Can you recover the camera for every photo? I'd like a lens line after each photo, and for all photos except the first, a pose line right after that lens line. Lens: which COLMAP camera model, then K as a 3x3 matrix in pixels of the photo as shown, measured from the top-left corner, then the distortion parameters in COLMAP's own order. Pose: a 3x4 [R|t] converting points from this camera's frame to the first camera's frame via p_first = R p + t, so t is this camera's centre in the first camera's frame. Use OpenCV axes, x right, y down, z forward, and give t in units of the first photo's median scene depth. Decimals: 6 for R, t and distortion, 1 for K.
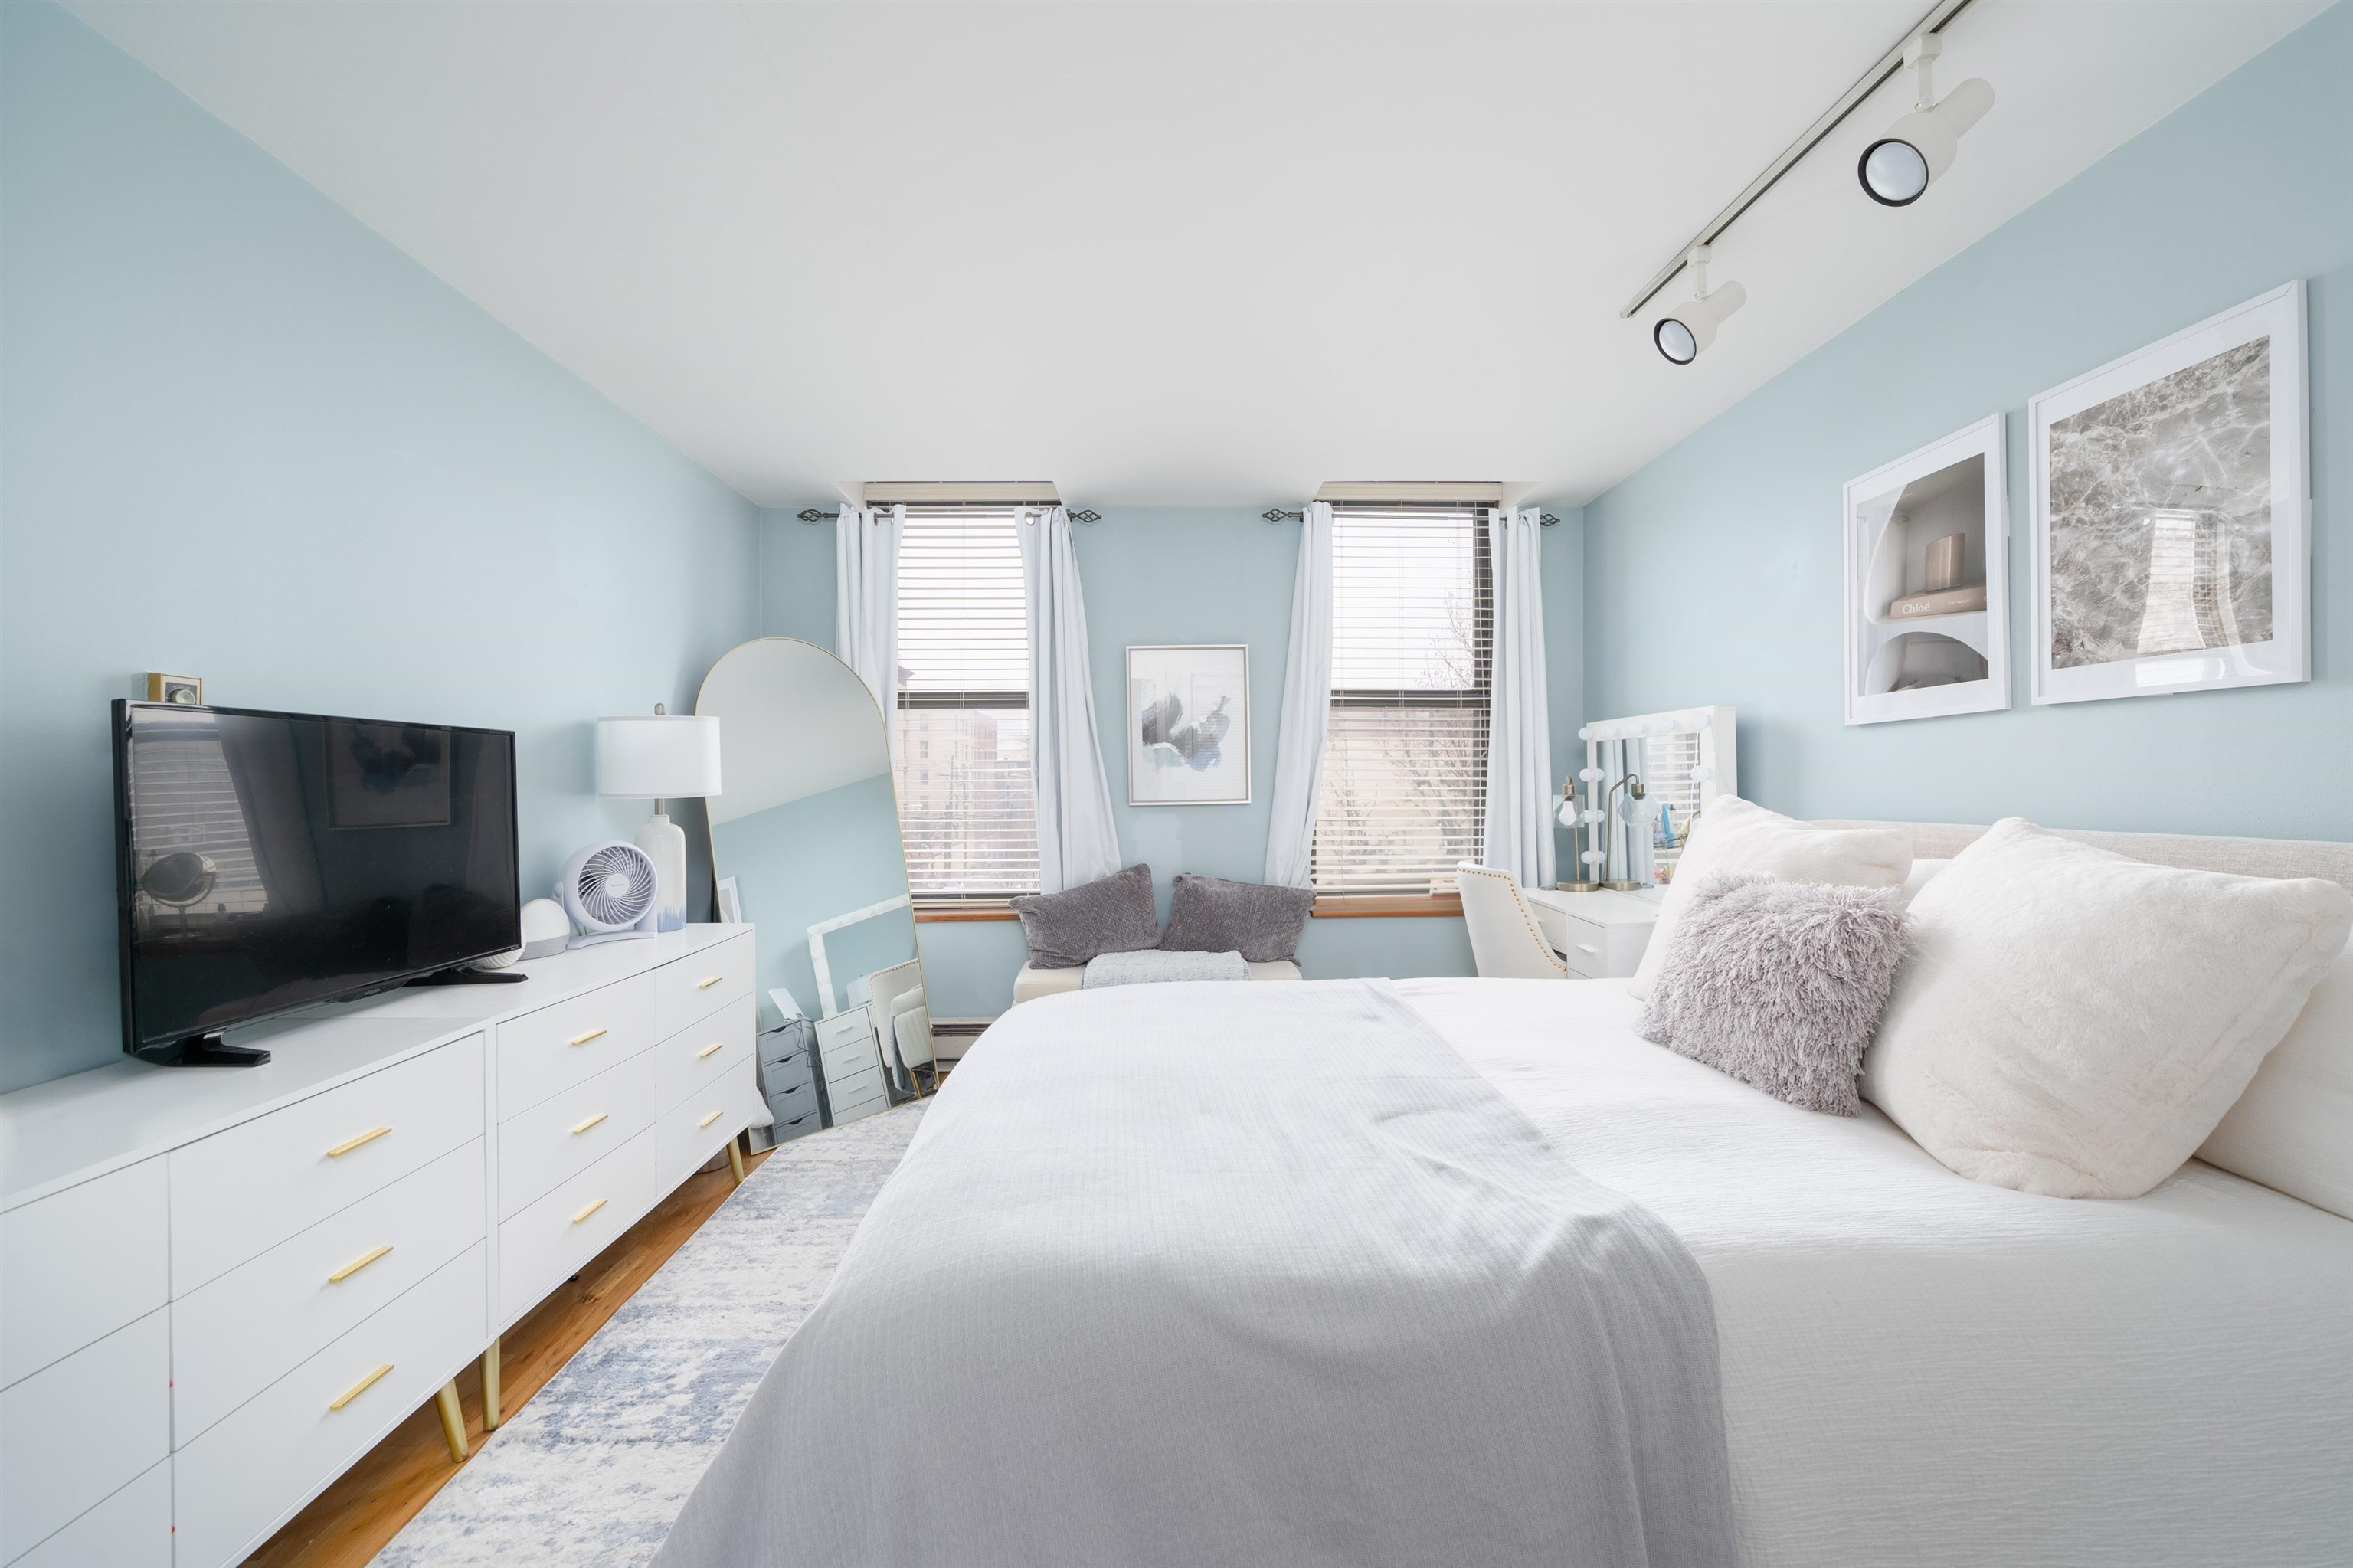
lens RADIAL K [[969.6, 0, 1174.4], [0, 969.6, 764.3], [0, 0, 1]] dist [0.003203, -0.000251]
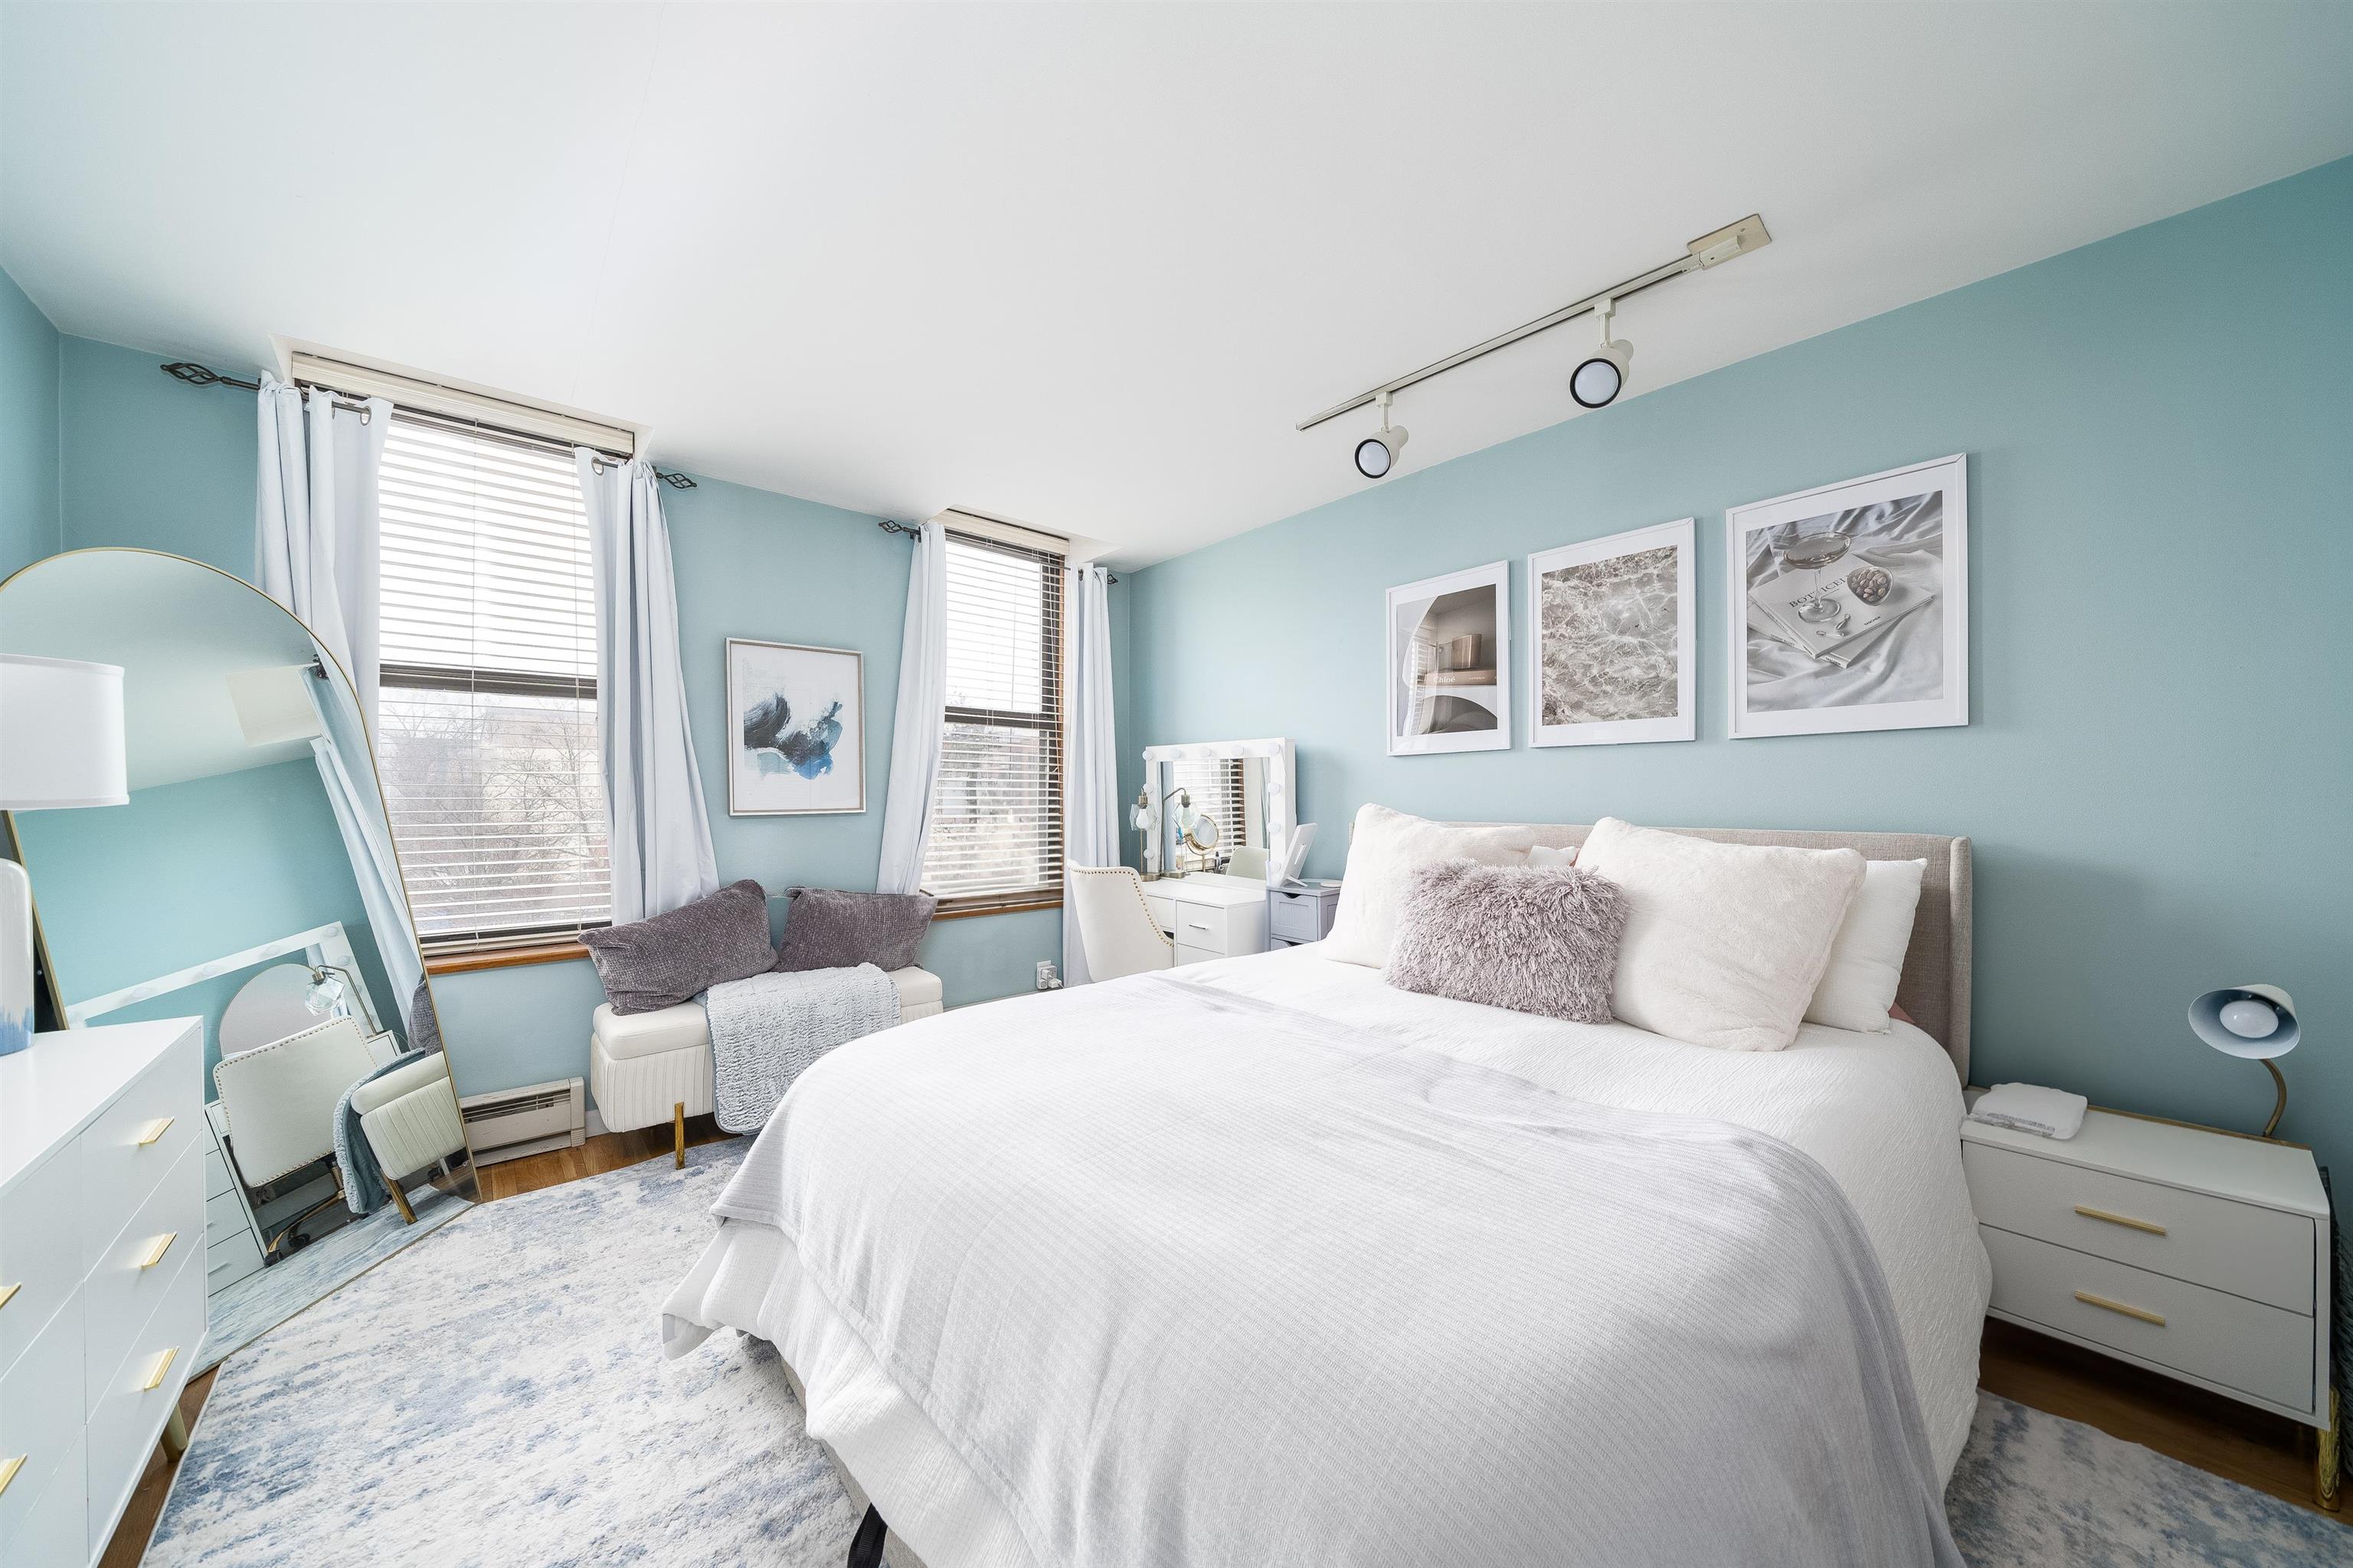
lens RADIAL K [[809.1, 0, 1176.5], [0, 809.1, 784.0], [0, 0, 1]] dist [-0.000275, 0.000089]
pose [[0.779824, 0.015289, 0.625812, -0.353500], [-0.018993, 0.999819, -0.000759, 0.010372], [-0.625711, -0.011295, 0.779973, 0.286563]]
